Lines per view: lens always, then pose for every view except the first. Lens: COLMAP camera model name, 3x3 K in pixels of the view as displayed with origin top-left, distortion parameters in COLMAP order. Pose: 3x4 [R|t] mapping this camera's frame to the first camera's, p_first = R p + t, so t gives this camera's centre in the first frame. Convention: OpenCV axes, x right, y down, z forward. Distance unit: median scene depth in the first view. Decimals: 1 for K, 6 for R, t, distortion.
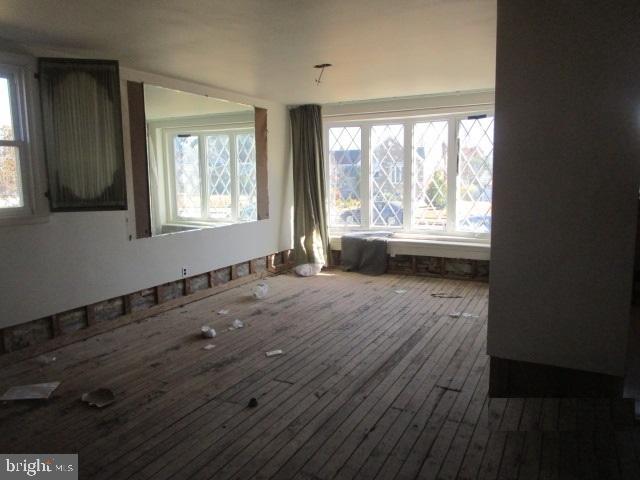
lens RADIAL K [[460.6, 0, 319.1], [0, 460.6, 240.3], [0, 0, 1]] dist [-0.021446, -0.001898]
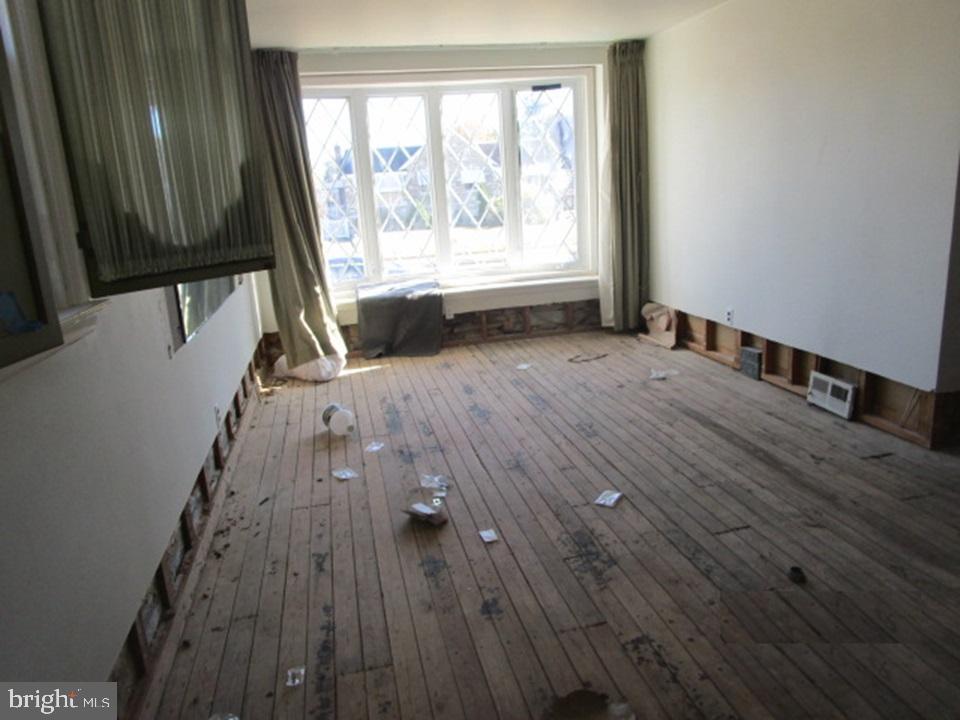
lens RADIAL K [[690.8, 0, 484.8], [0, 690.8, 359.0], [0, 0, 1]] dist [-0.021446, -0.001898]
pose [[0.755015, -0.192695, 0.626754, -0.516003], [0.142386, 0.981217, 0.130151, -0.032353], [-0.640062, -0.009025, 0.768271, 0.358554]]
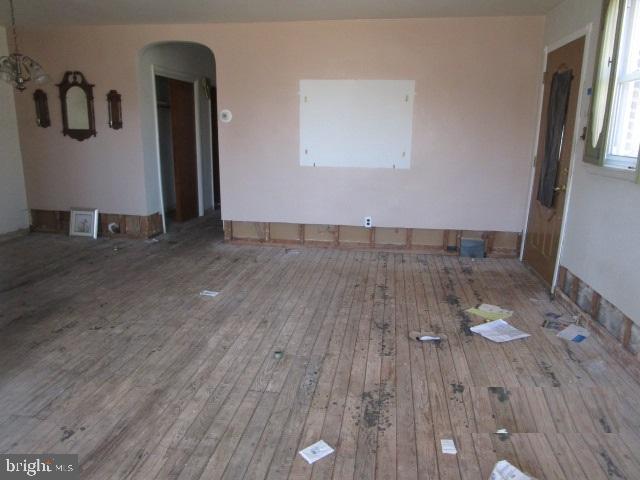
lens RADIAL K [[460.6, 0, 319.3], [0, 460.6, 238.3], [0, 0, 1]] dist [-0.021446, -0.001898]
pose [[-0.944106, 0.071476, -0.321799, 0.039401], [-0.051735, 0.931984, 0.358787, -0.130804], [0.325556, 0.355382, -0.876195, 1.043567]]
